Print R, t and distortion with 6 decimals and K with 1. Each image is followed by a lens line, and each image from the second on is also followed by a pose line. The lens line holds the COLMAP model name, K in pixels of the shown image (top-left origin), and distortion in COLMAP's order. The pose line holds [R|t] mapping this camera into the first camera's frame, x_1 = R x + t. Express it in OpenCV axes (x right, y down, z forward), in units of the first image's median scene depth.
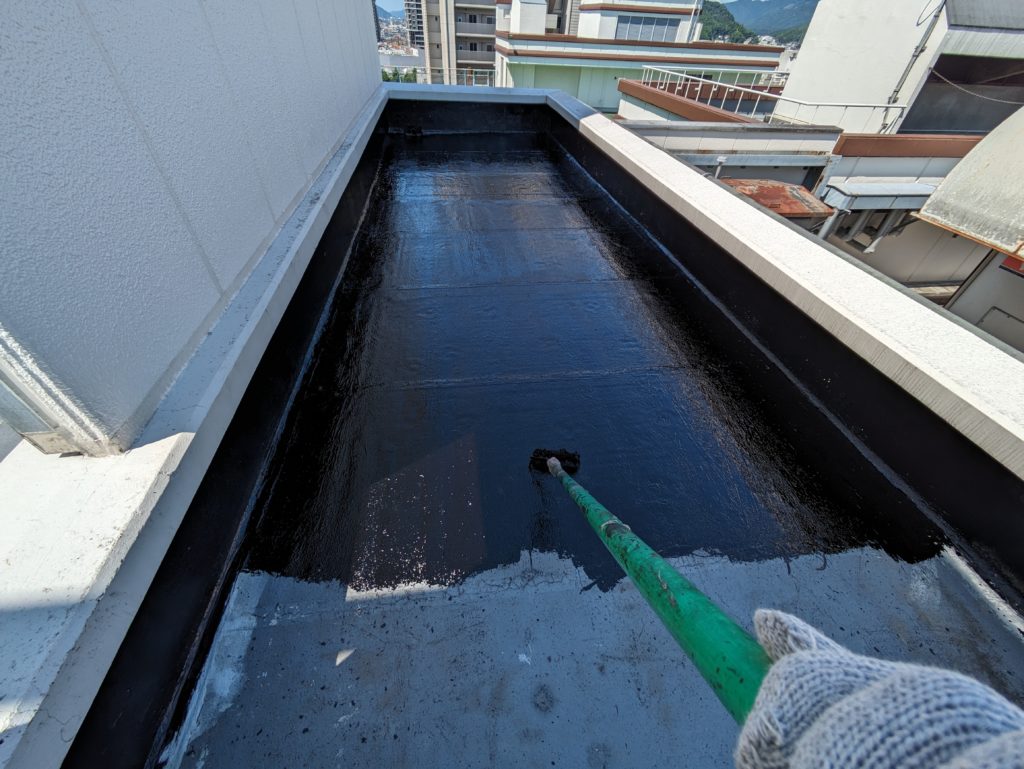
lens RADIAL K [[404.2, 0, 508.2], [0, 404.2, 384.8], [0, 0, 1]] dist [0.000627, 0.000002]
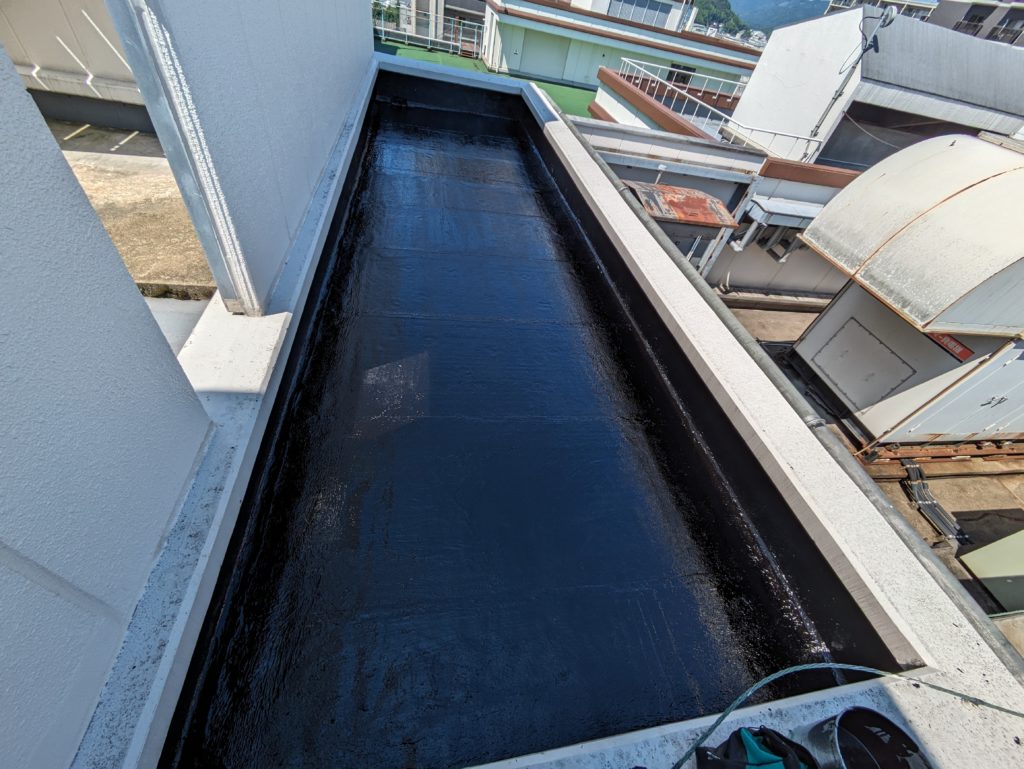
lens RADIAL K [[404.2, 0, 512.2], [0, 404.2, 386.9], [0, 0, 1]] dist [0.000627, 0.000002]
pose [[0.990493, 0.084886, 0.108251, 0.016571], [-0.092613, 0.993345, 0.068466, 0.037708], [-0.101719, -0.077841, 0.991763, -0.170655]]
